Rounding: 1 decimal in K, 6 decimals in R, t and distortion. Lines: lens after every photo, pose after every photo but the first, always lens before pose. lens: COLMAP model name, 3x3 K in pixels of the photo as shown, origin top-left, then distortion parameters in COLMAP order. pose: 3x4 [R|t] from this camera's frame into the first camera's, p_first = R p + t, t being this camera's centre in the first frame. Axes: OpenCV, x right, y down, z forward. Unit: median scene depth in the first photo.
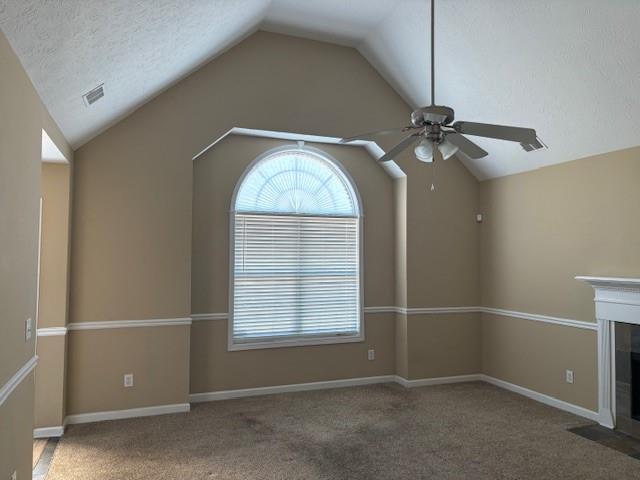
lens RADIAL K [[476.1, 0, 319.6], [0, 476.1, 236.3], [0, 0, 1]] dist [0.003918, -0.003537]
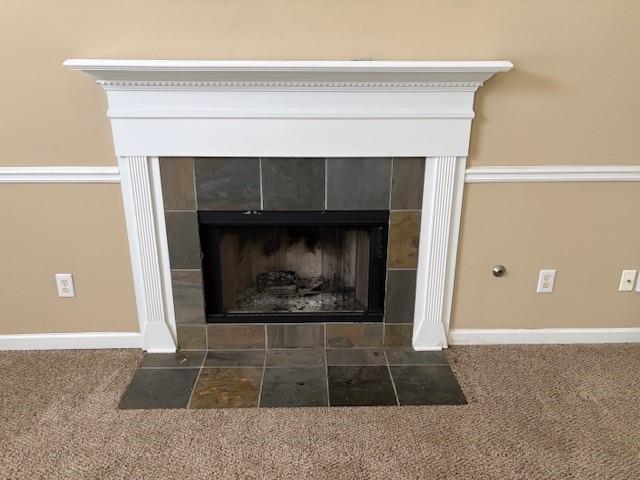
lens RADIAL K [[476.1, 0, 319.6], [0, 476.1, 236.3], [0, 0, 1]] dist [0.003918, -0.003537]
pose [[0.315625, -0.324967, 0.891503, 0.214422], [-0.045970, 0.933188, 0.356437, 0.073713], [-0.947770, -0.153483, 0.279599, 0.690388]]
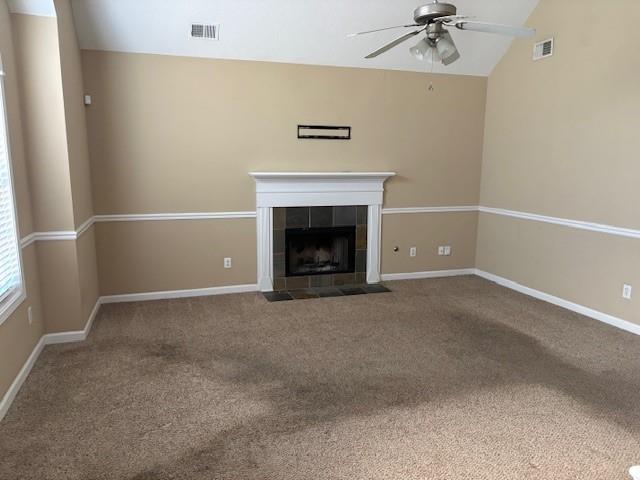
lens RADIAL K [[476.1, 0, 319.6], [0, 476.1, 236.3], [0, 0, 1]] dist [0.003918, -0.003537]
pose [[0.034095, -0.164495, 0.985788, -0.603571], [-0.056230, 0.984484, 0.166223, 0.039288], [-0.997836, -0.061098, 0.024317, 0.830377]]
